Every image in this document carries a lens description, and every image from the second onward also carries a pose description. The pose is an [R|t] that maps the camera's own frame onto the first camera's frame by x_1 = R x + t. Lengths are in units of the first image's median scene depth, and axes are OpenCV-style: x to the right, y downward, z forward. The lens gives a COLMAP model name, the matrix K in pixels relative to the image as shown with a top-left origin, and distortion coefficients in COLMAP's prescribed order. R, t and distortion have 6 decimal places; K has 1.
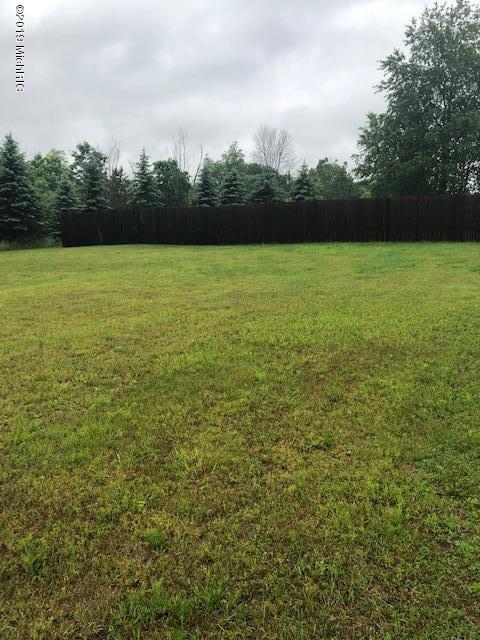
lens RADIAL K [[522.1, 0, 239.1], [0, 522.1, 321.3], [0, 0, 1]] dist [0.032185, -0.034674]
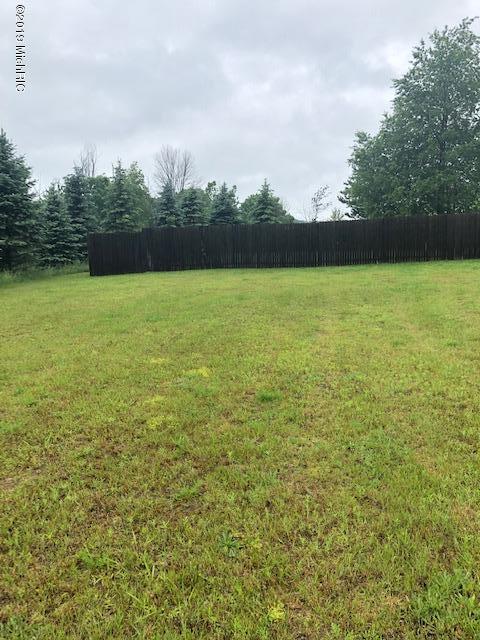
lens RADIAL K [[522.1, 0, 242.9], [0, 522.1, 321.8], [0, 0, 1]] dist [0.032185, -0.034674]
pose [[0.950981, -0.061471, 0.303078, -0.279262], [0.075388, 0.996560, -0.034423, -0.021750], [-0.299920, 0.055584, 0.952344, 0.141577]]
